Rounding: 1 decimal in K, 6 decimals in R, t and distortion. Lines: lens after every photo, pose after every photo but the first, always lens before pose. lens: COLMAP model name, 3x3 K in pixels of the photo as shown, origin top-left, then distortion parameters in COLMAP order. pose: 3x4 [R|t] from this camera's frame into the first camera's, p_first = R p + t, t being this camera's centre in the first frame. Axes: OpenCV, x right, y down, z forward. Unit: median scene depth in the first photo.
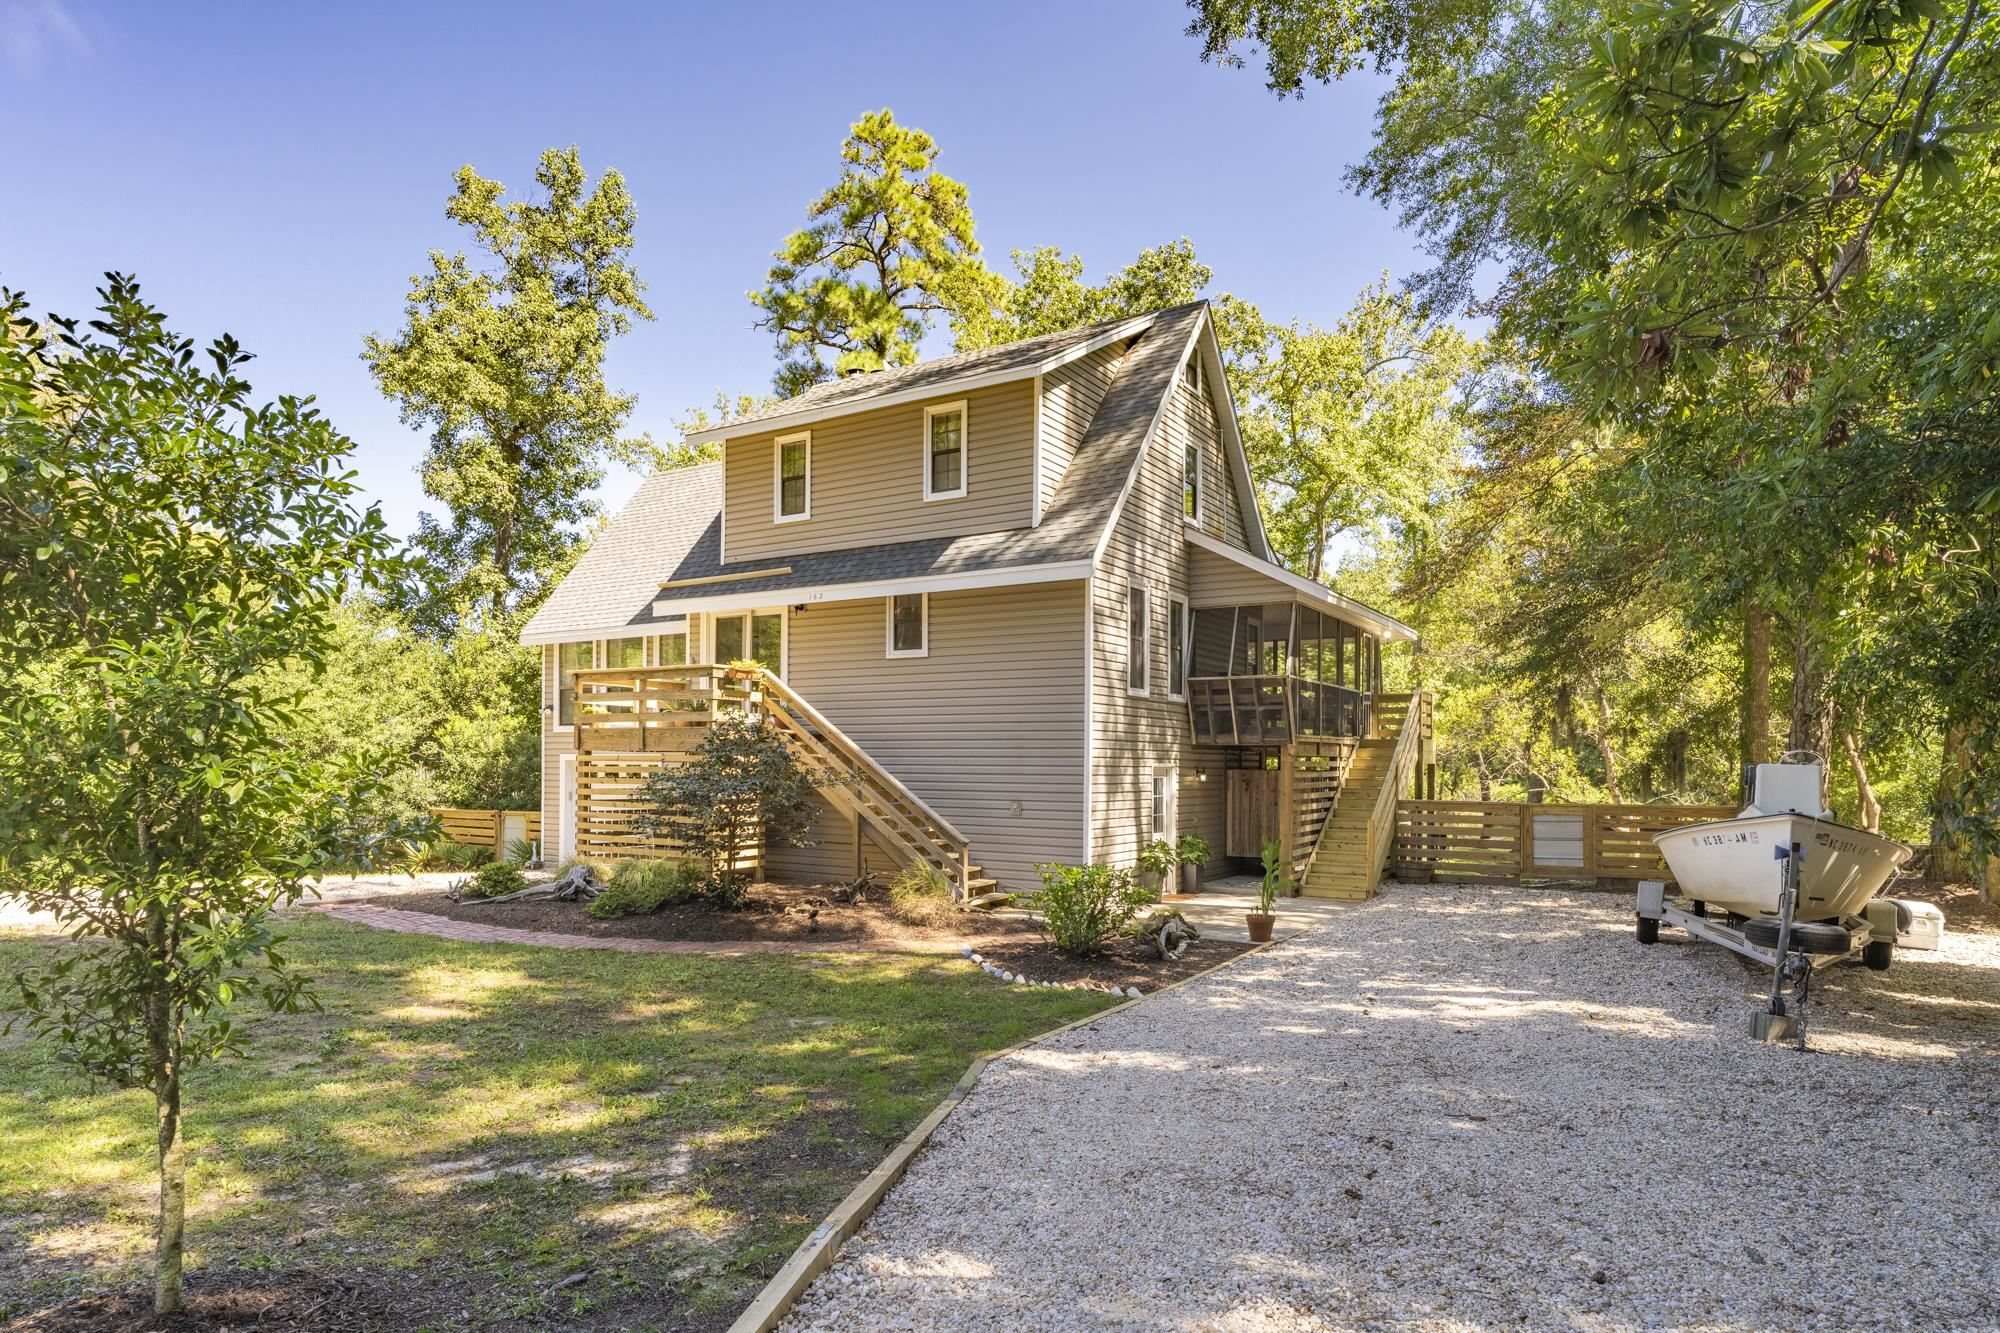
lens RADIAL K [[1150.7, 0, 1000.0], [0, 1150.7, 666.5], [0, 0, 1]] dist [0.003803, 0.000483]
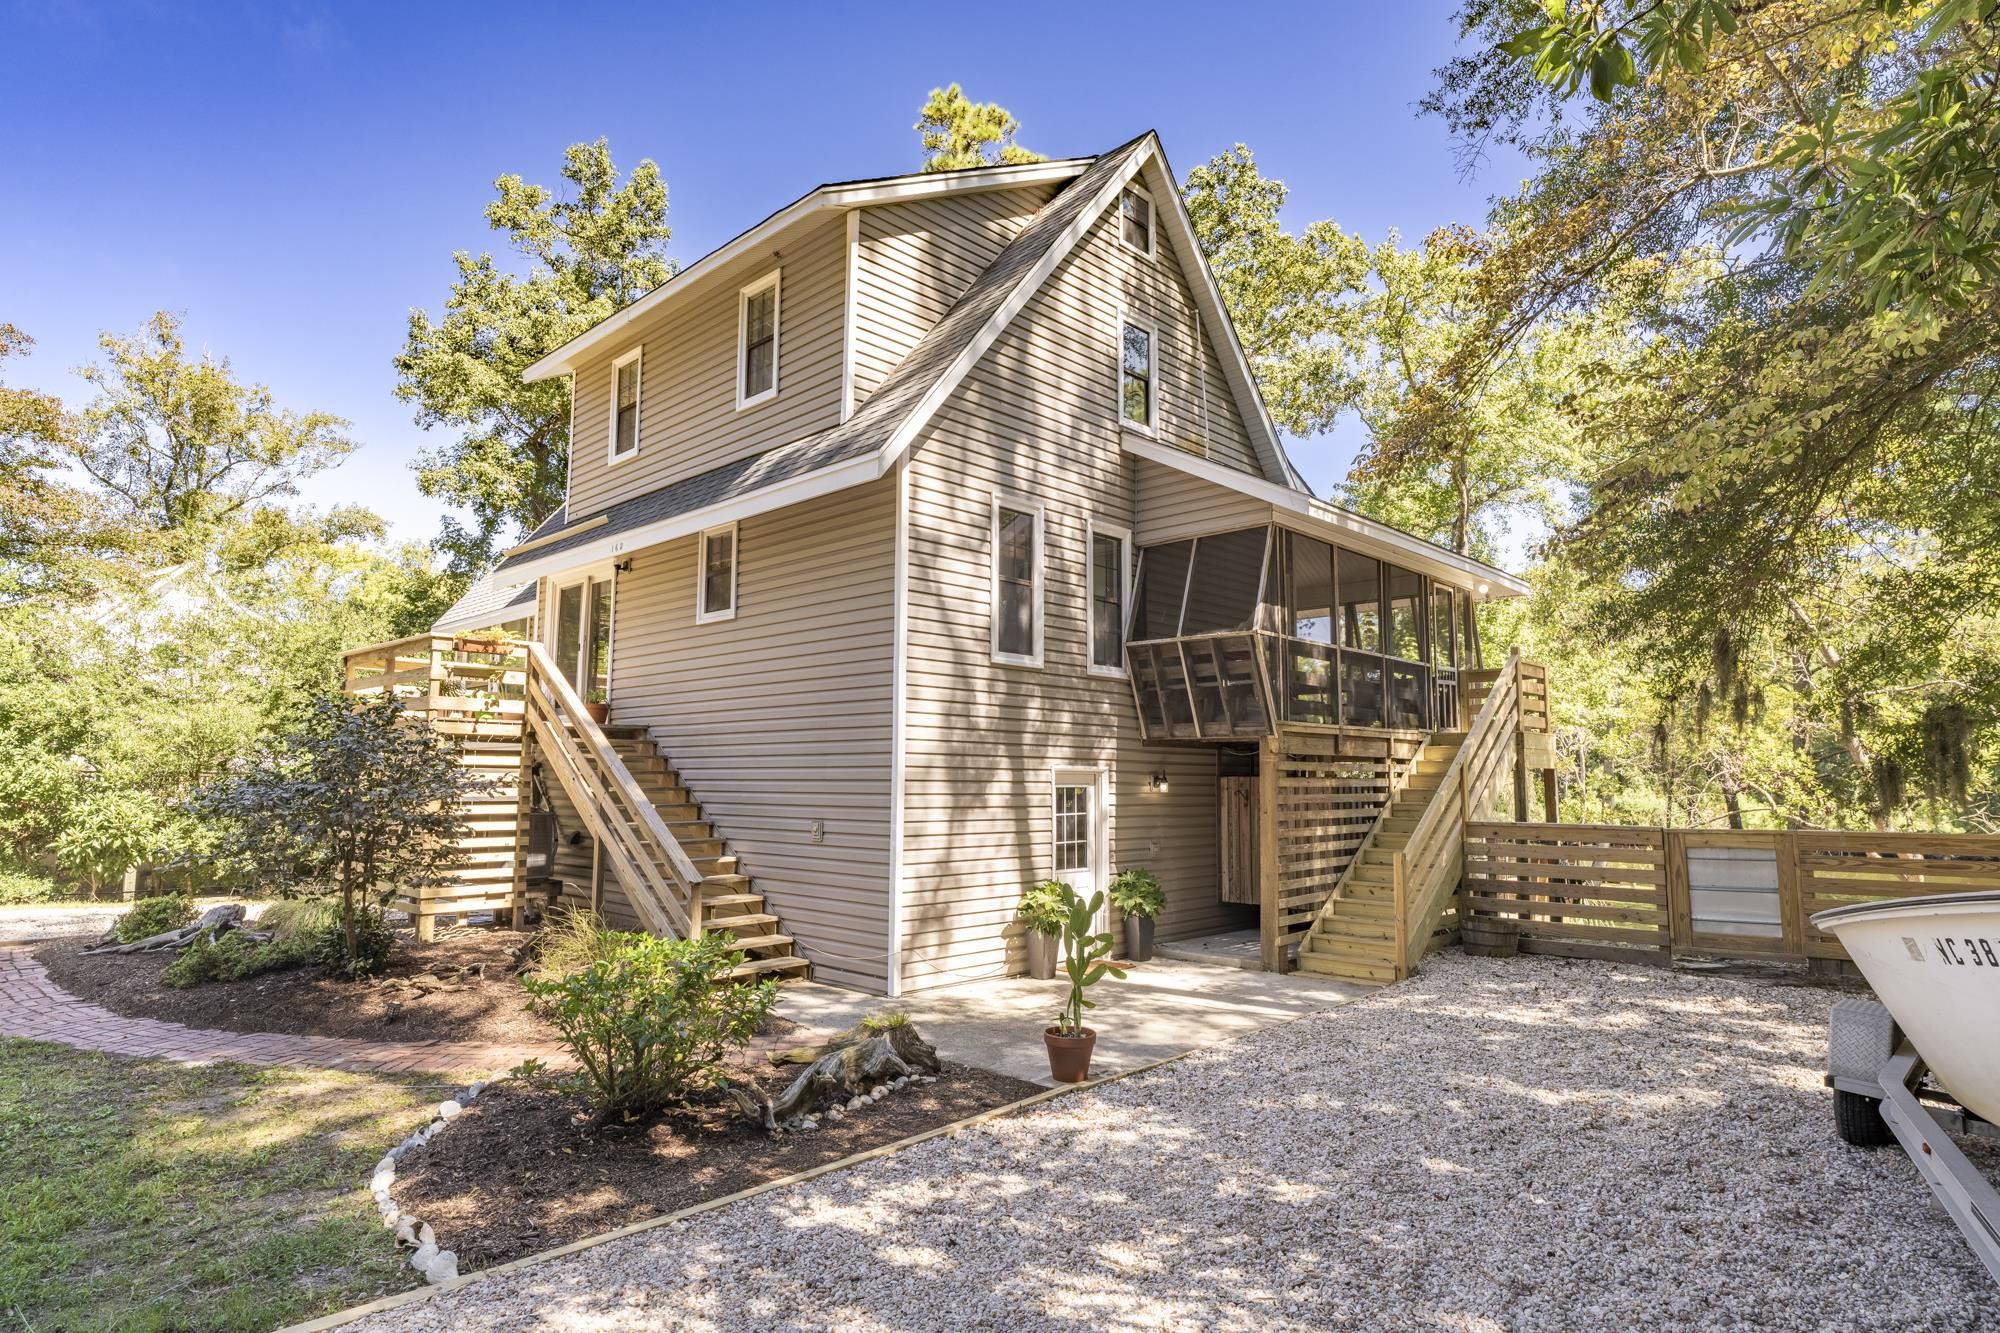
lens RADIAL K [[1080.8, 0, 994.1], [0, 1080.8, 604.5], [0, 0, 1]] dist [0.002010, 0.000164]
pose [[0.975909, -0.037329, -0.214961, 0.225740], [0.019955, 0.996396, -0.082437, 0.039126], [0.217264, 0.076162, 0.973137, 0.341644]]
